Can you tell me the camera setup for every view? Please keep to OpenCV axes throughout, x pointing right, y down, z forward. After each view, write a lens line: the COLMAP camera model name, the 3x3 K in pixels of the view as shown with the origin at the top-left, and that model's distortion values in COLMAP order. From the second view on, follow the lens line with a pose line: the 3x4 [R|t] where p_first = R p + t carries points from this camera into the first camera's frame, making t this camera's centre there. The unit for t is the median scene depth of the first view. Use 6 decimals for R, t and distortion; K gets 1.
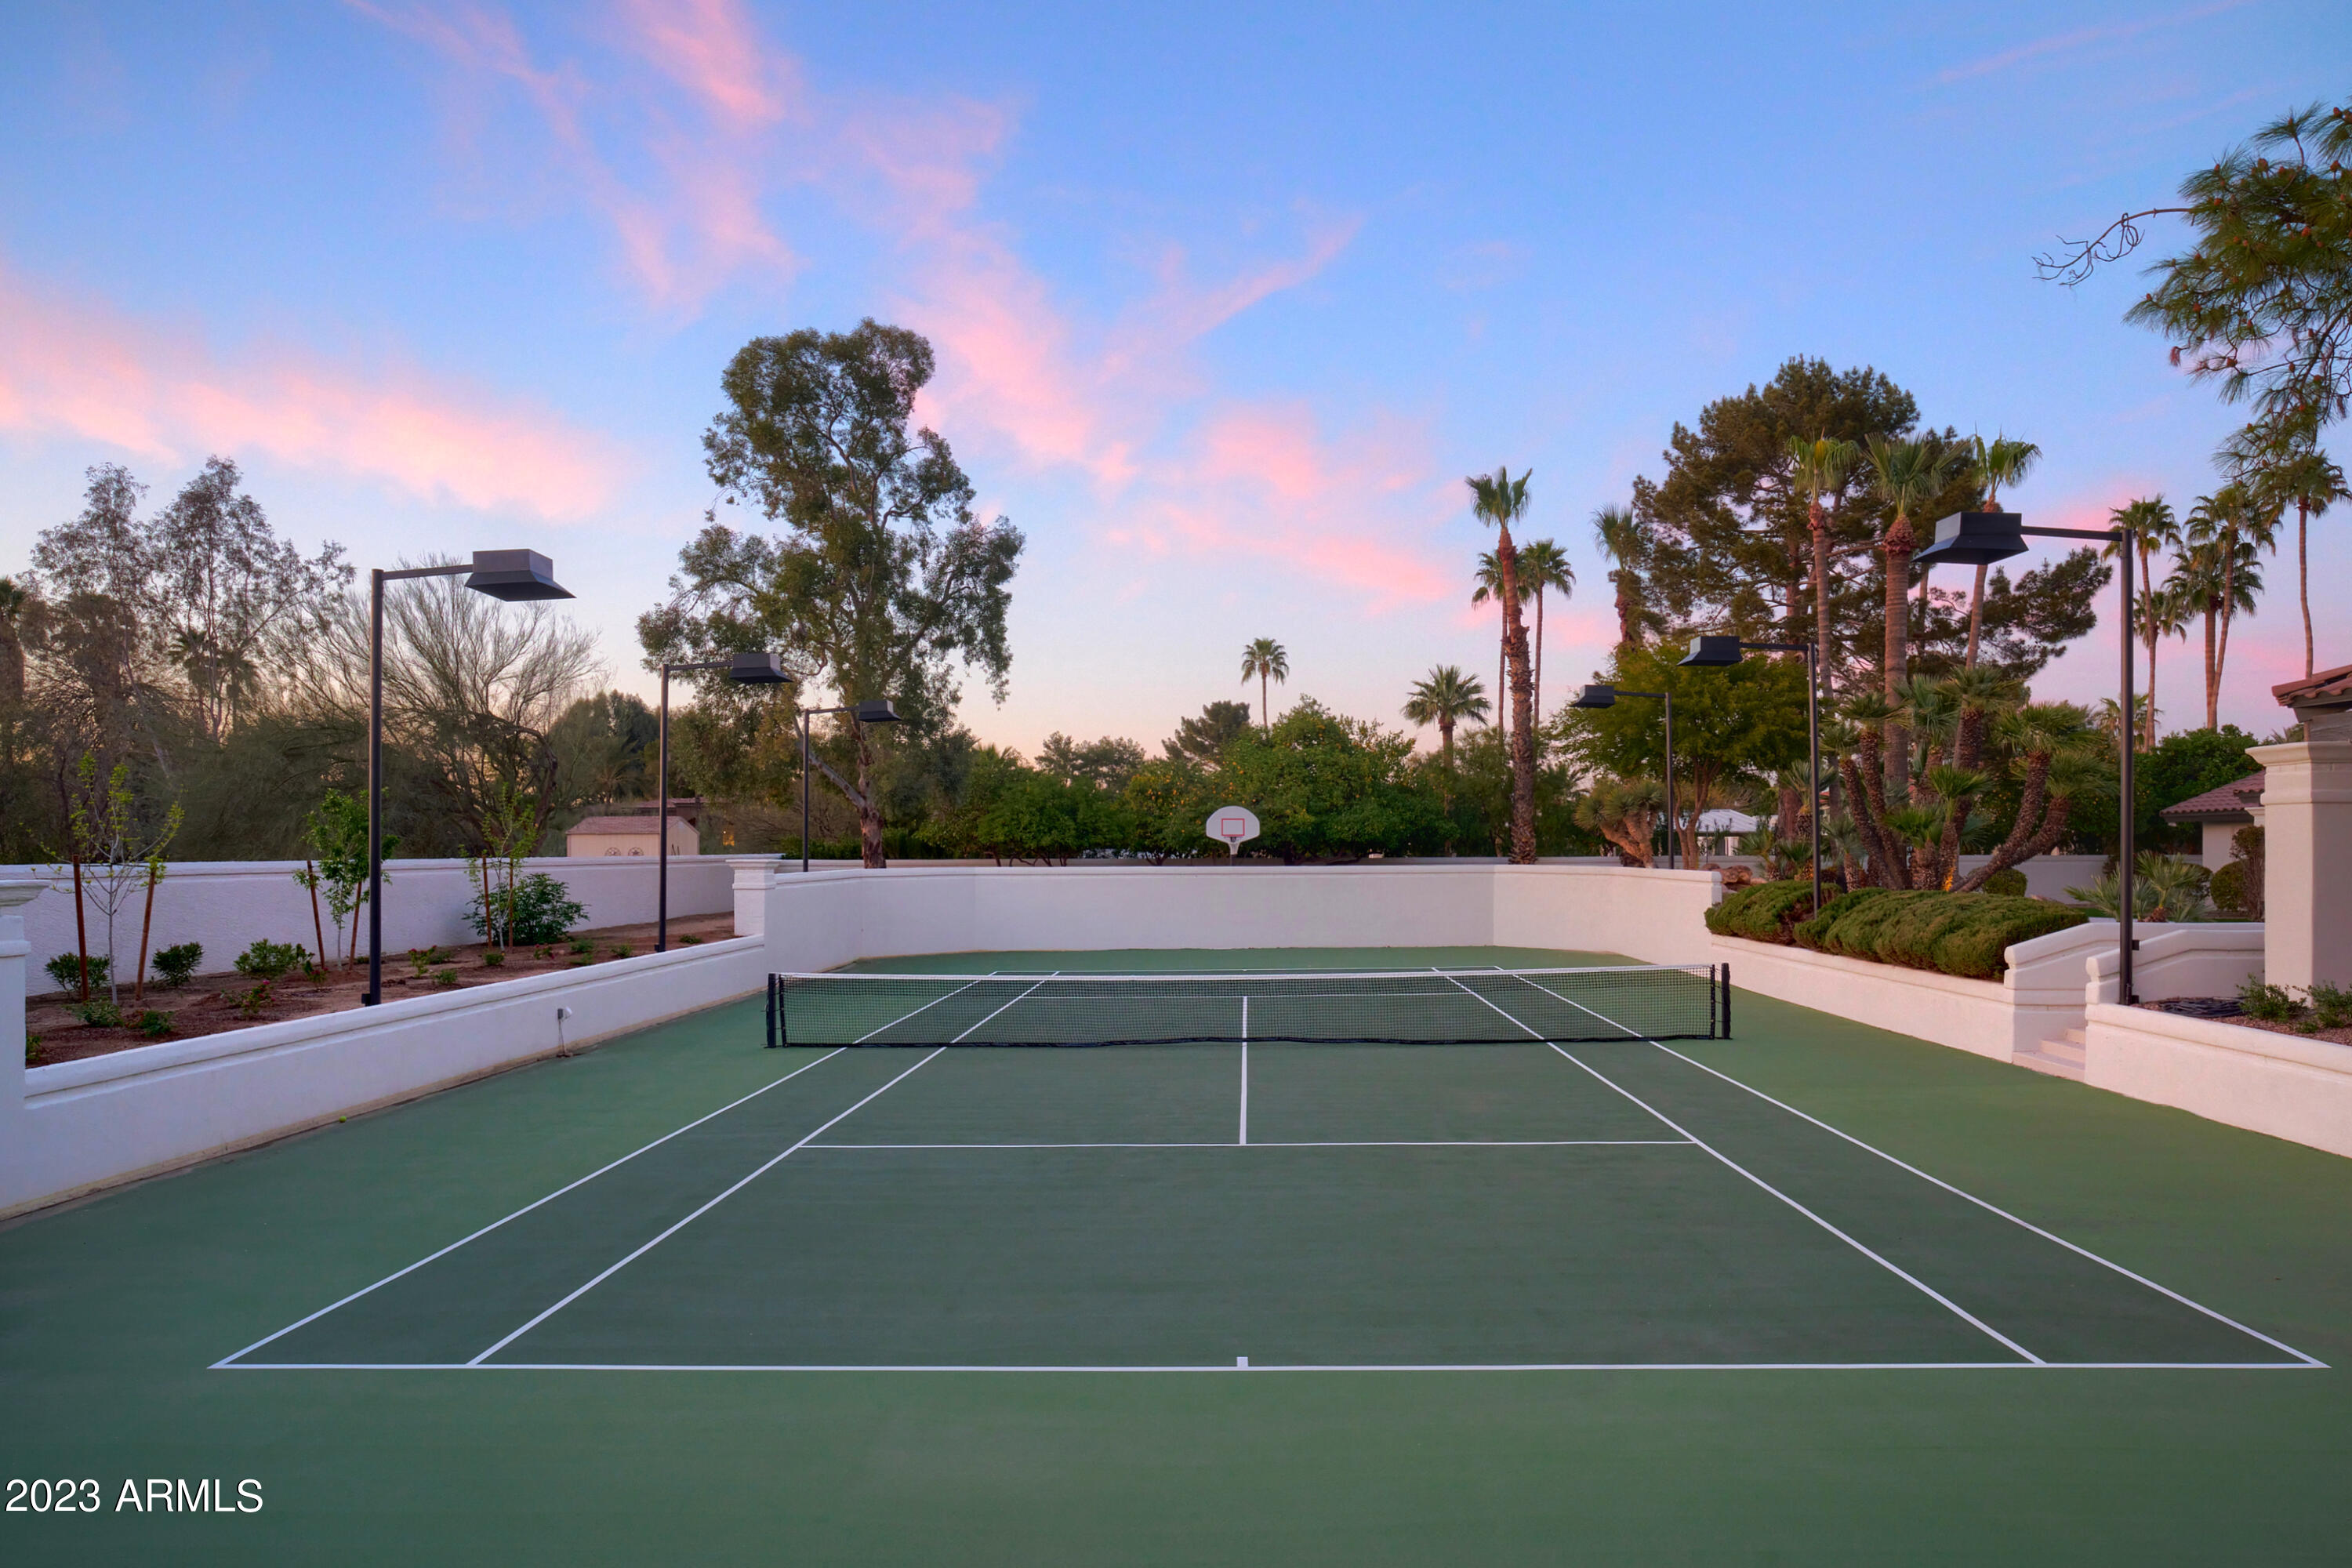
lens RADIAL K [[1386.2, 0, 1233.5], [0, 1386.2, 744.0], [0, 0, 1]] dist [-0.043130, 0.029699]
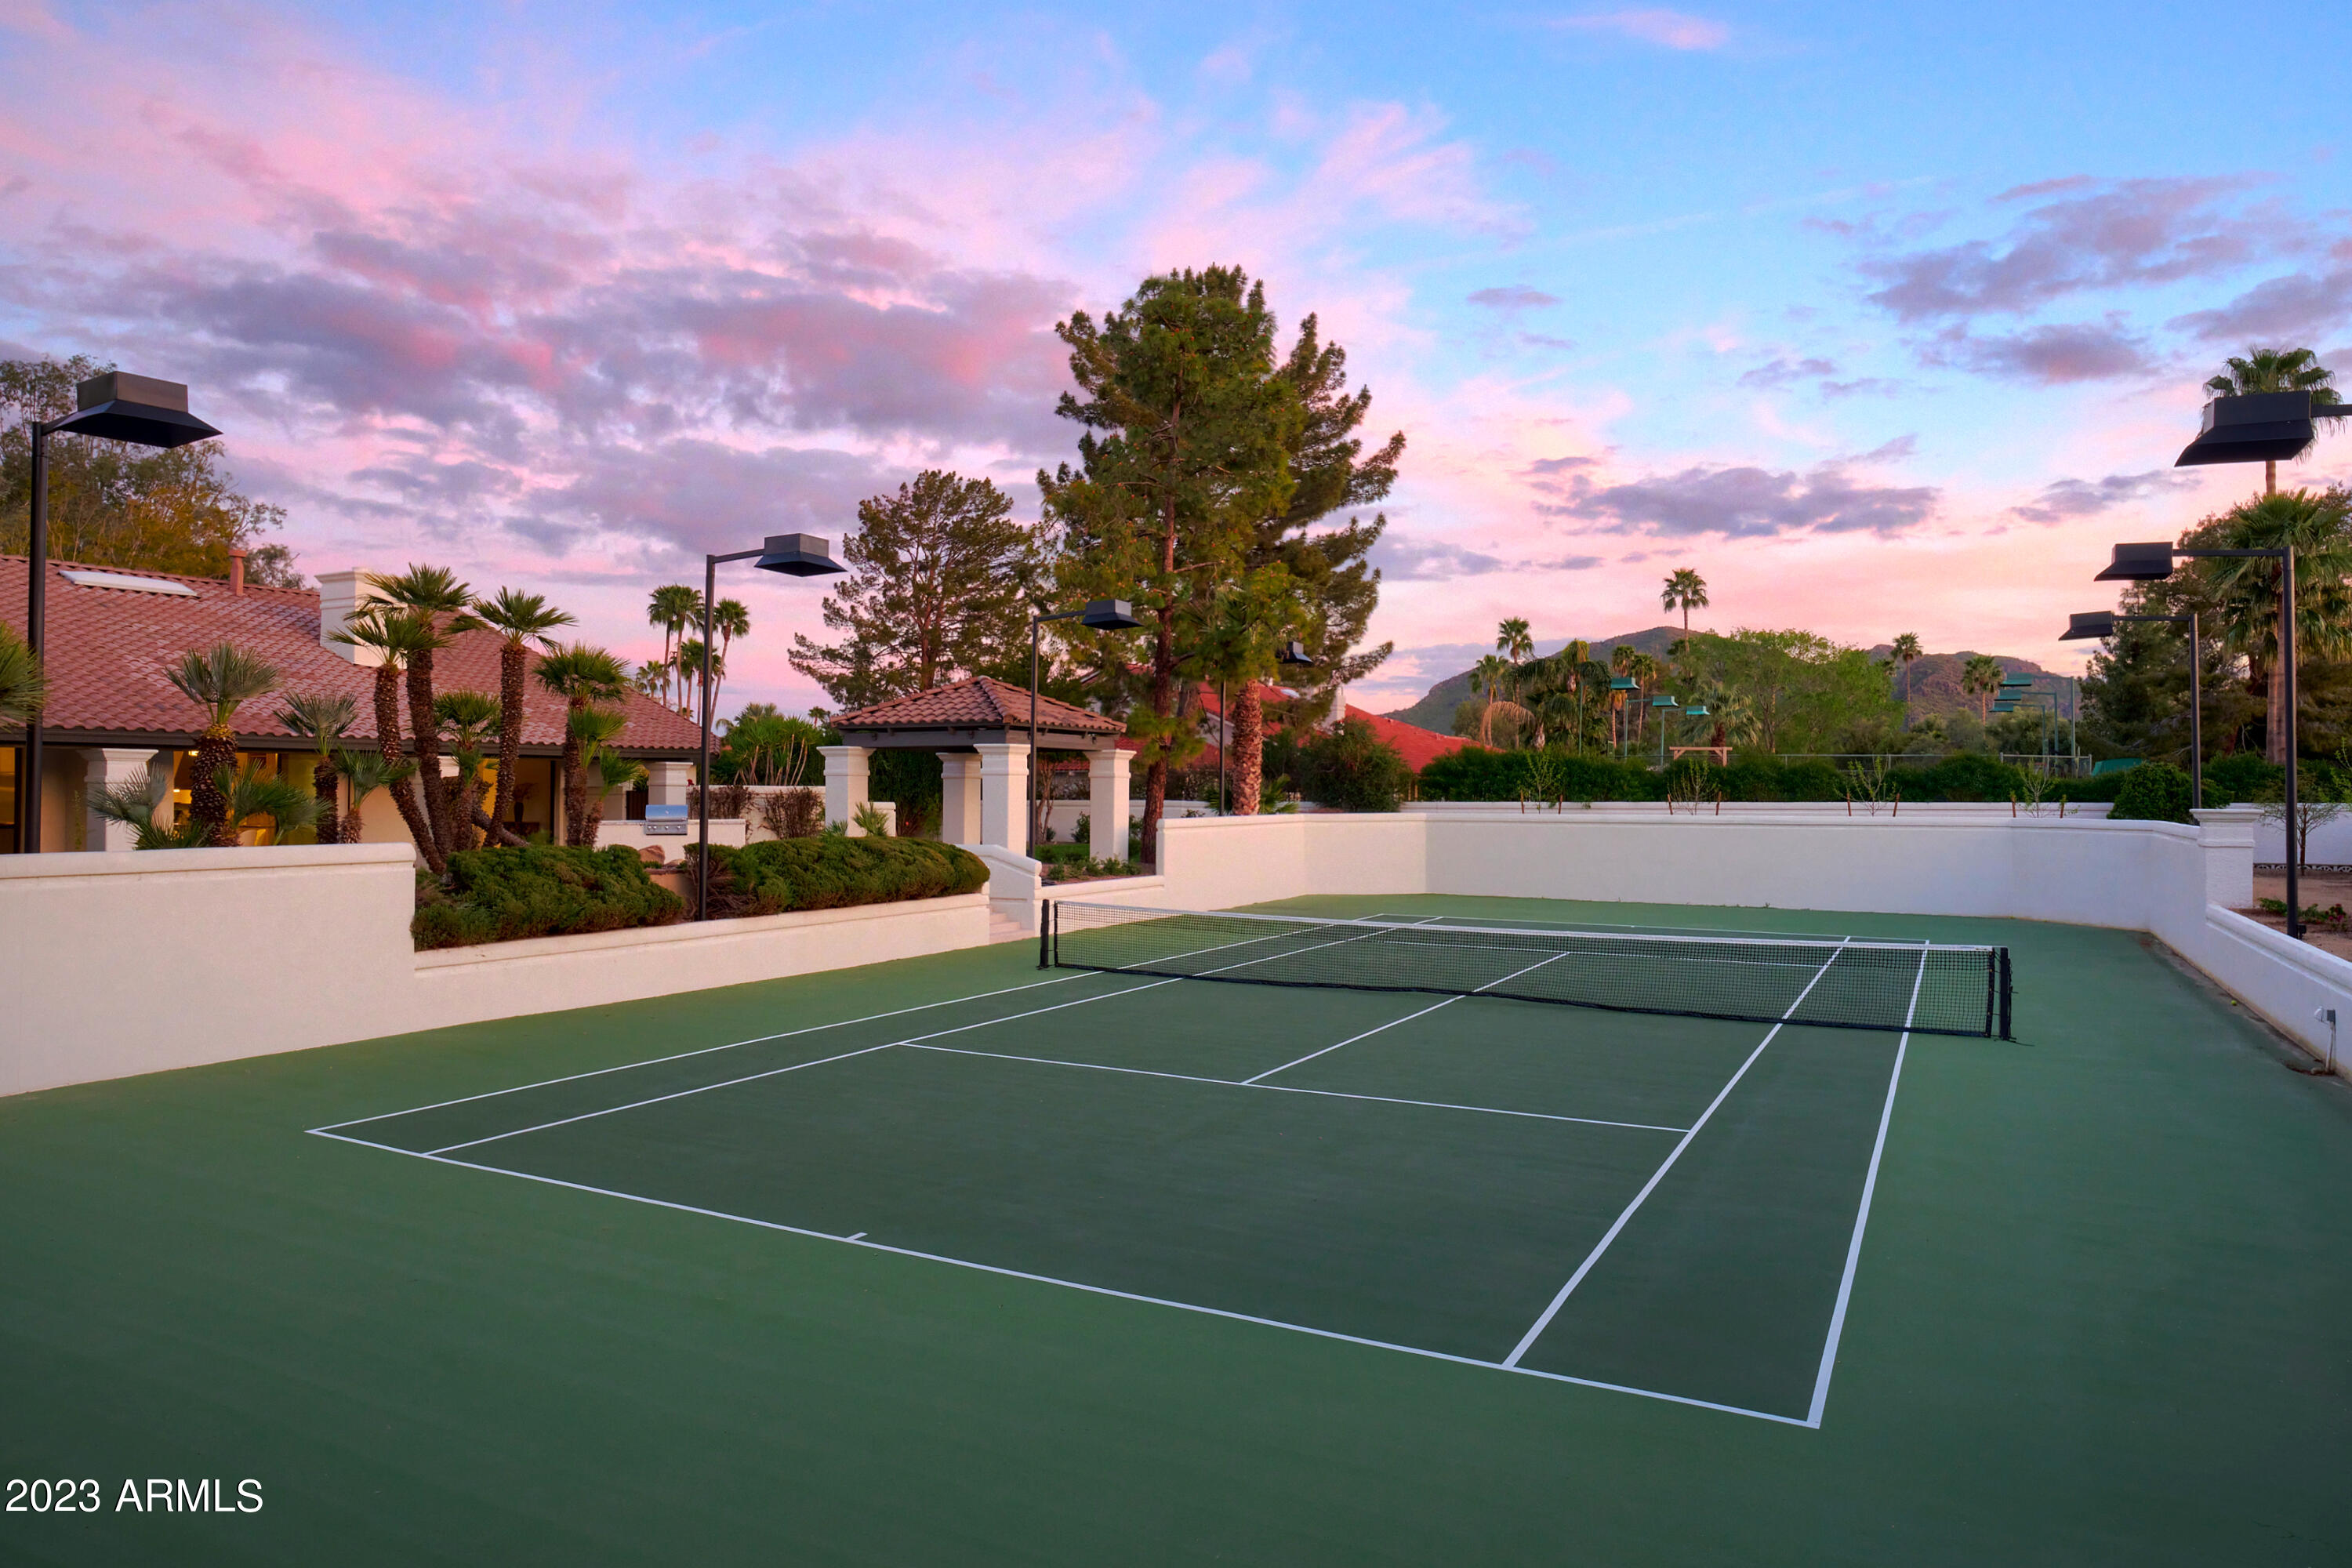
lens RADIAL K [[1408.2, 0, 1138.4], [0, 1408.2, 778.5], [0, 0, 1]] dist [-0.030214, 0.027632]
pose [[0.895384, 0.014489, -0.445058, 0.233847], [0.013919, 0.998072, 0.060494, 0.001252], [0.445076, -0.060360, 0.893456, 0.029043]]
